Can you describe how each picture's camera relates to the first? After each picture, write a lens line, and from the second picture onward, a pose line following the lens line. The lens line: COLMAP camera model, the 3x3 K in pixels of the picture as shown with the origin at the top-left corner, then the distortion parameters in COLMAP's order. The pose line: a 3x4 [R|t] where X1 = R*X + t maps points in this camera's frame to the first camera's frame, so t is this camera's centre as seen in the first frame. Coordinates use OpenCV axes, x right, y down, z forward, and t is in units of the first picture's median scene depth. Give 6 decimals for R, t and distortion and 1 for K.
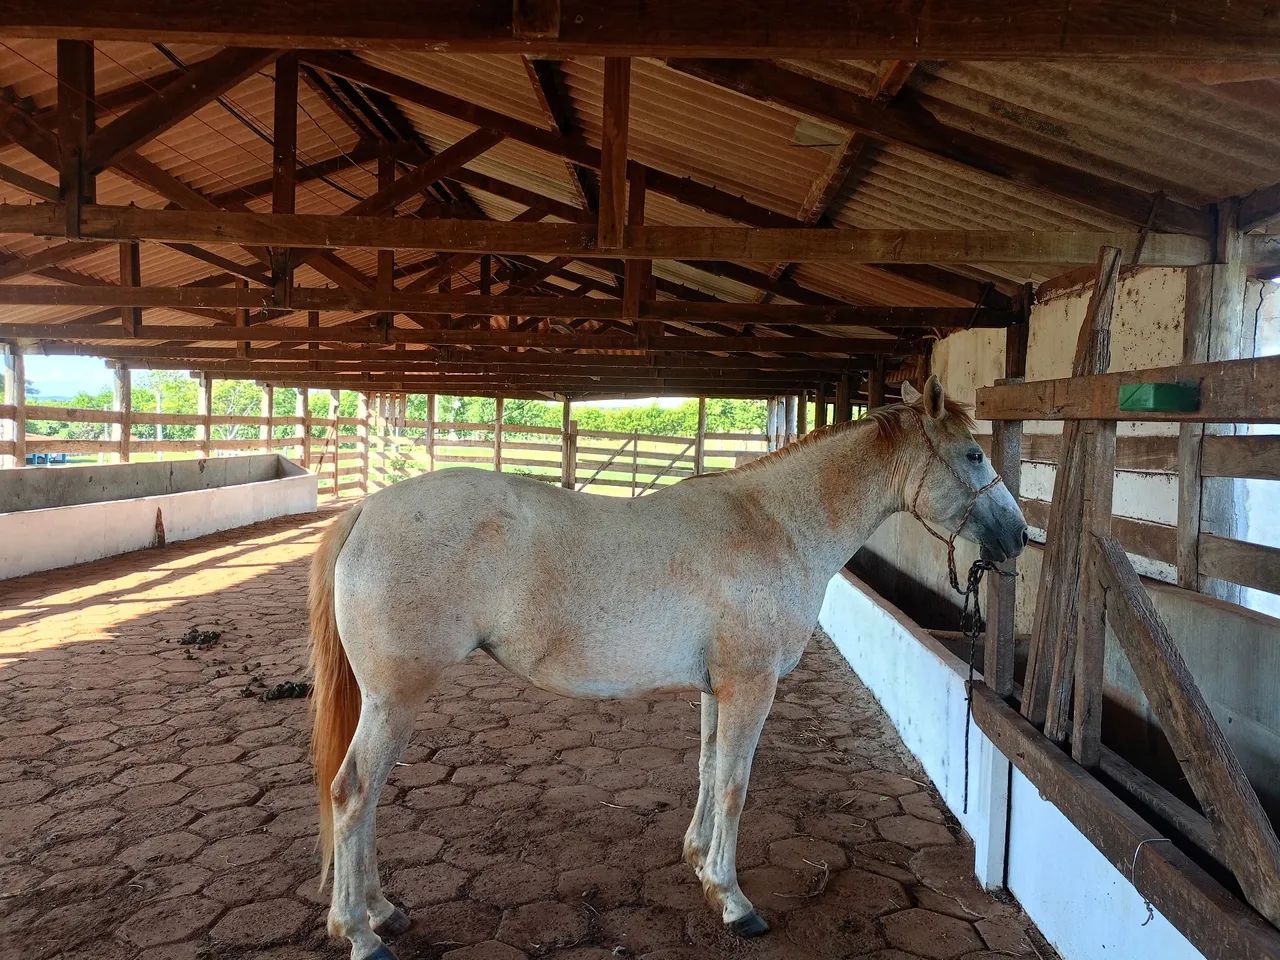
lens RADIAL K [[920.1, 0, 640.0], [0, 920.1, 480.0], [0, 0, 1]] dist [0.003416, 0.001528]
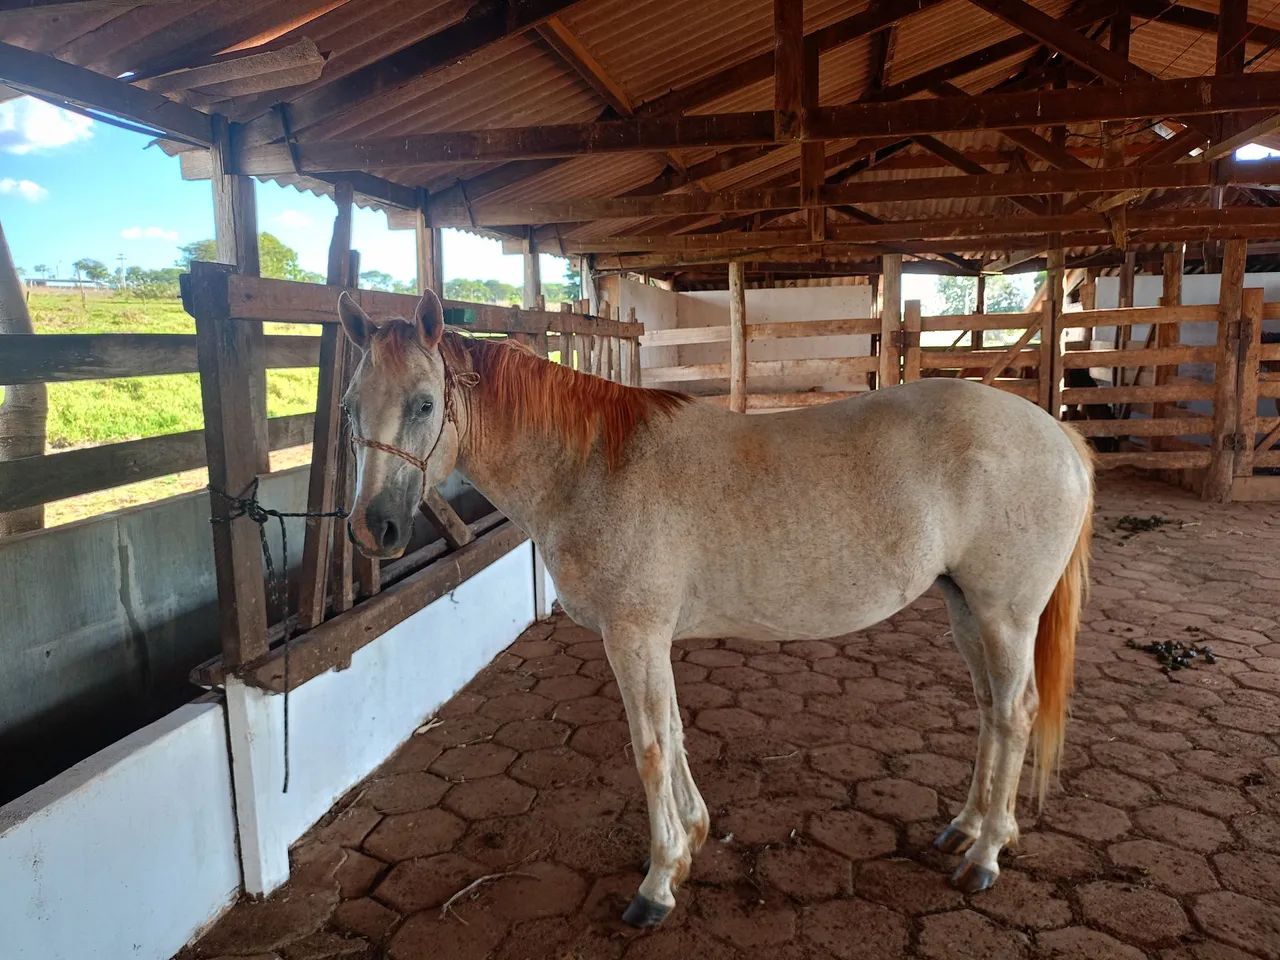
lens RADIAL K [[920.1, 0, 640.0], [0, 920.1, 480.0], [0, 0, 1]] dist [0.003416, 0.001528]
pose [[-0.985241, -0.036861, 0.167156, -0.083043], [-0.002139, 0.979113, 0.203306, -0.098785], [-0.171159, 0.199948, -0.964741, 1.892444]]
